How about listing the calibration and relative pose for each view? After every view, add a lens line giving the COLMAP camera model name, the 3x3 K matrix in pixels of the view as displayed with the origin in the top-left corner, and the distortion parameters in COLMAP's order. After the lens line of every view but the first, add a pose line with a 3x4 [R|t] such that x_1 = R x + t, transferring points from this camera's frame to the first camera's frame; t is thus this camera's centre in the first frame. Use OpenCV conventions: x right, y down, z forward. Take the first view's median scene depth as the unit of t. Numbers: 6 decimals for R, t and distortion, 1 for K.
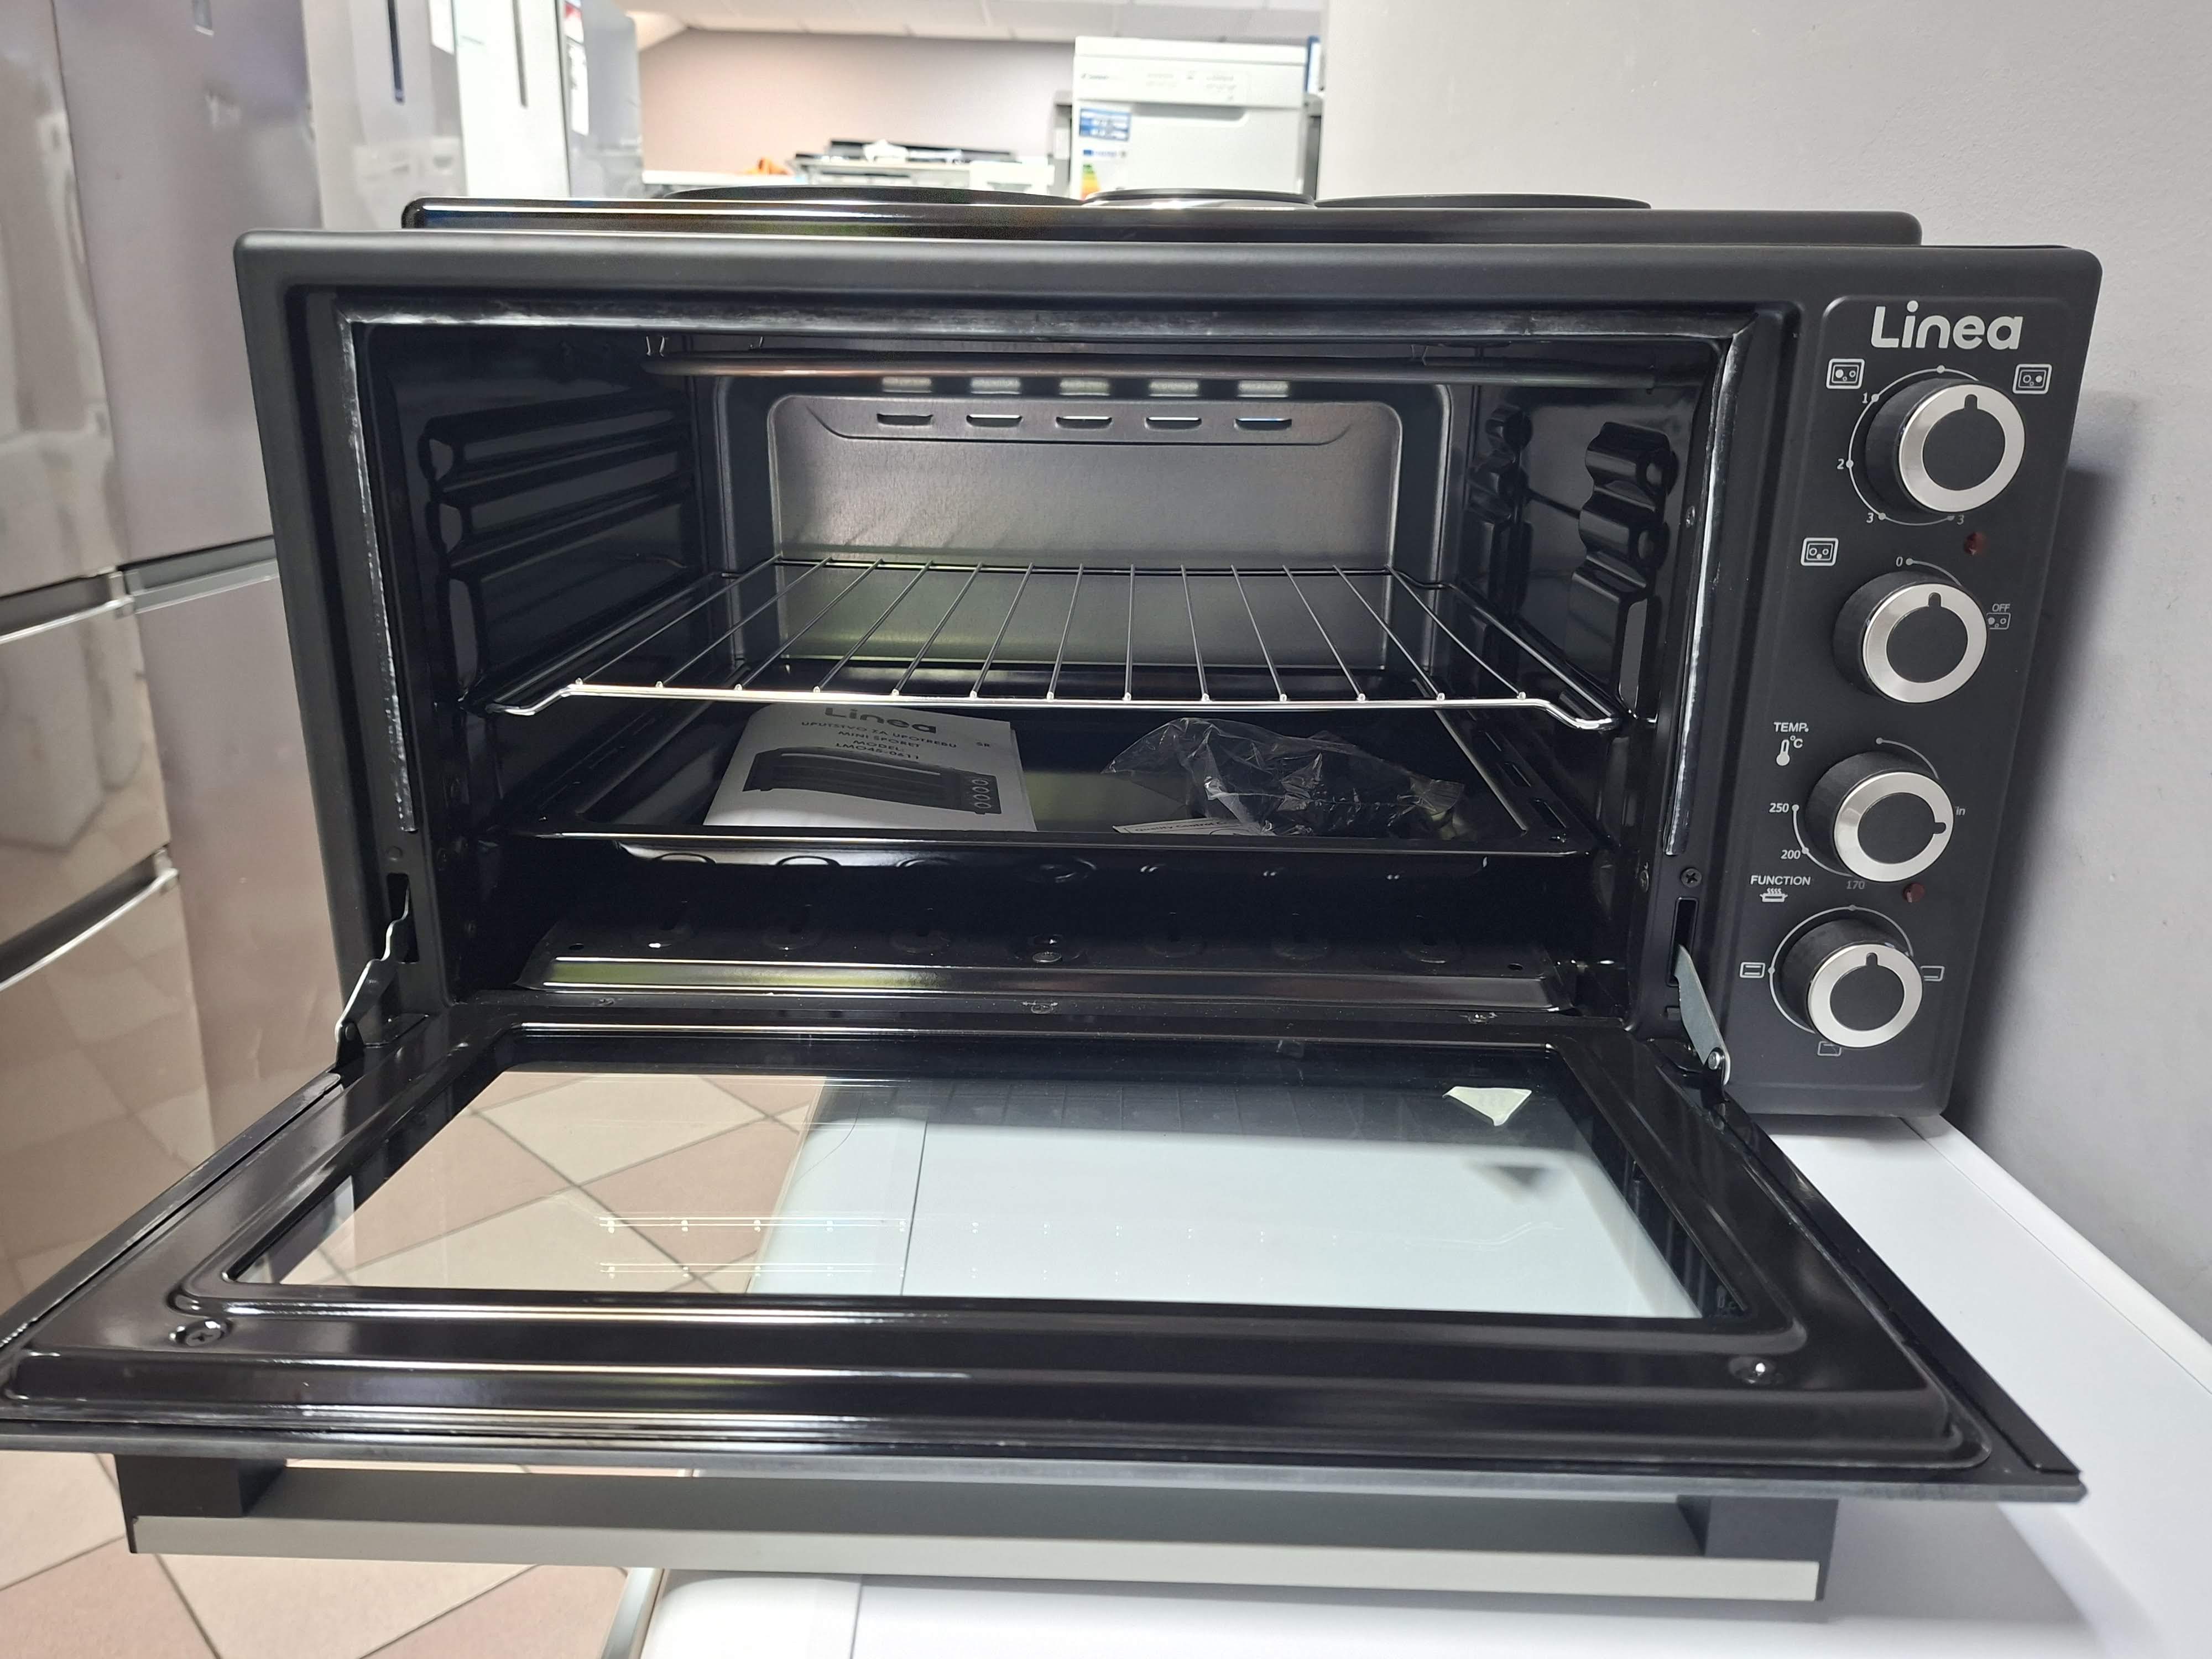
lens RADIAL K [[1574.5, 0, 1120.4], [0, 1574.5, 853.3], [0, 0, 1]] dist [0.068798, -0.098904]
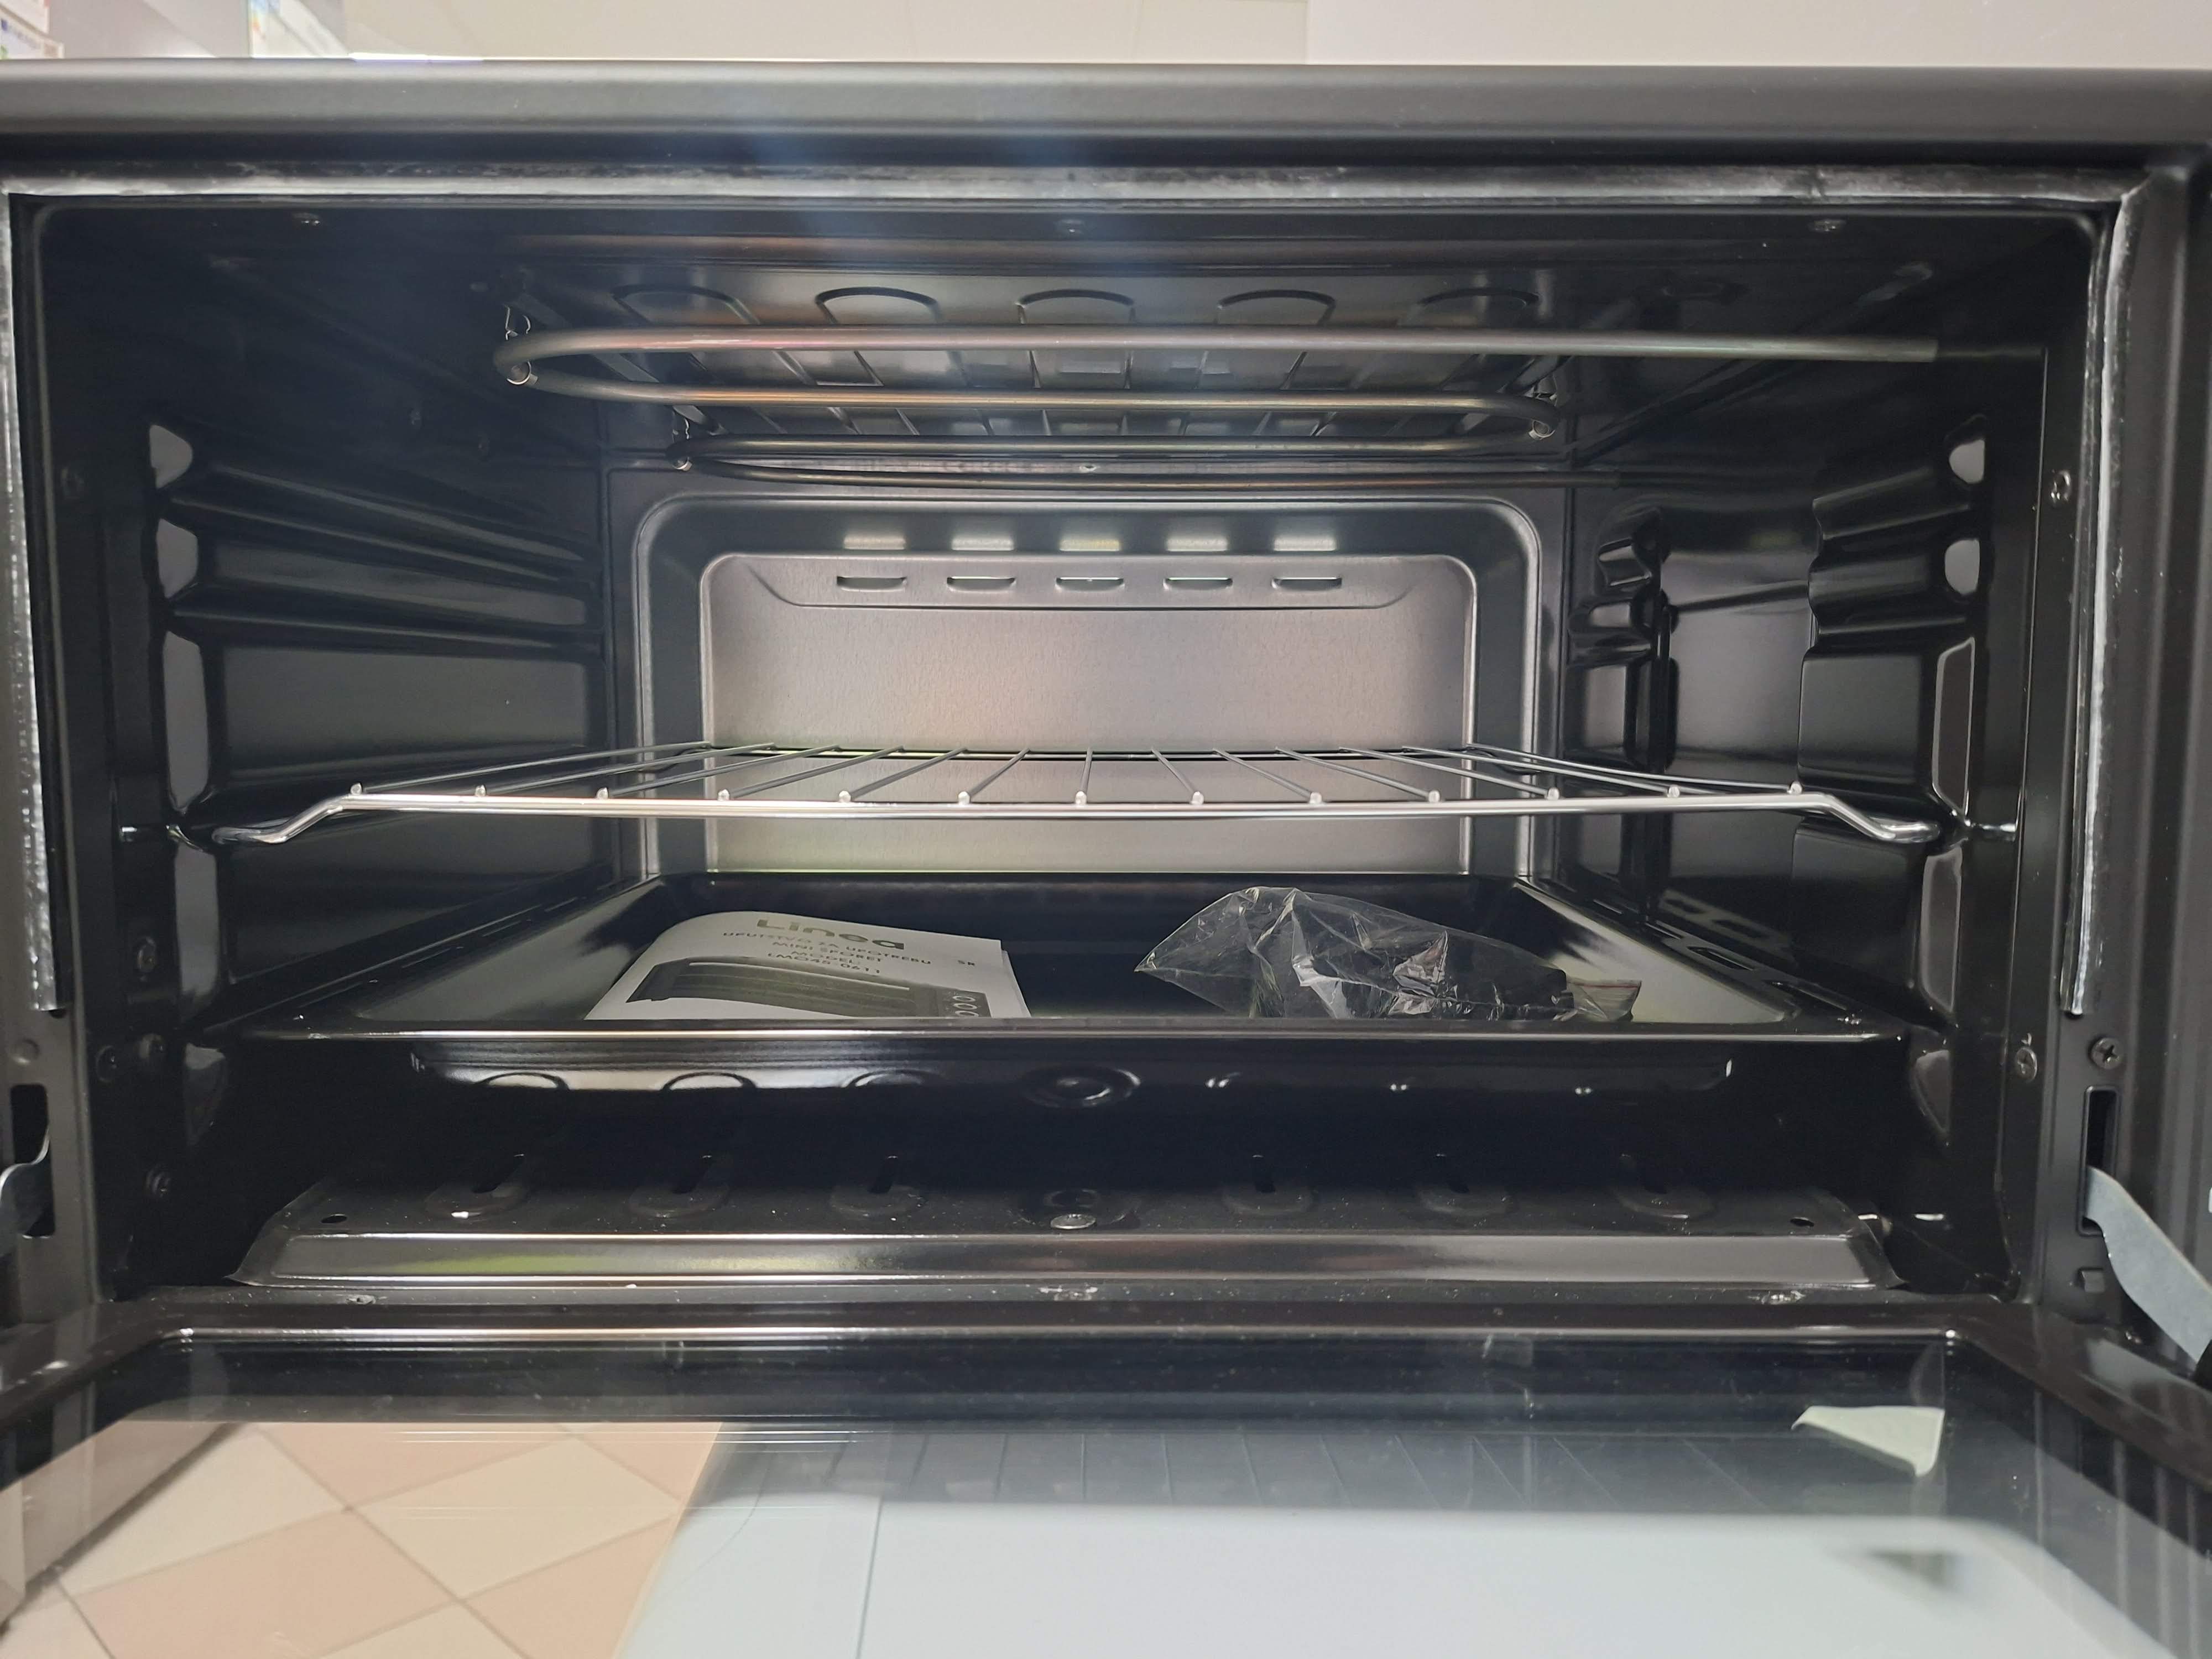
lens RADIAL K [[1574.5, 0, 1120.4], [0, 1574.5, 853.3], [0, 0, 1]] dist [0.068798, -0.098904]
pose [[0.999621, -0.014321, 0.023499, -0.045224], [0.019131, 0.975467, -0.219313, 0.068868], [-0.019781, 0.219679, 0.975372, 0.373611]]
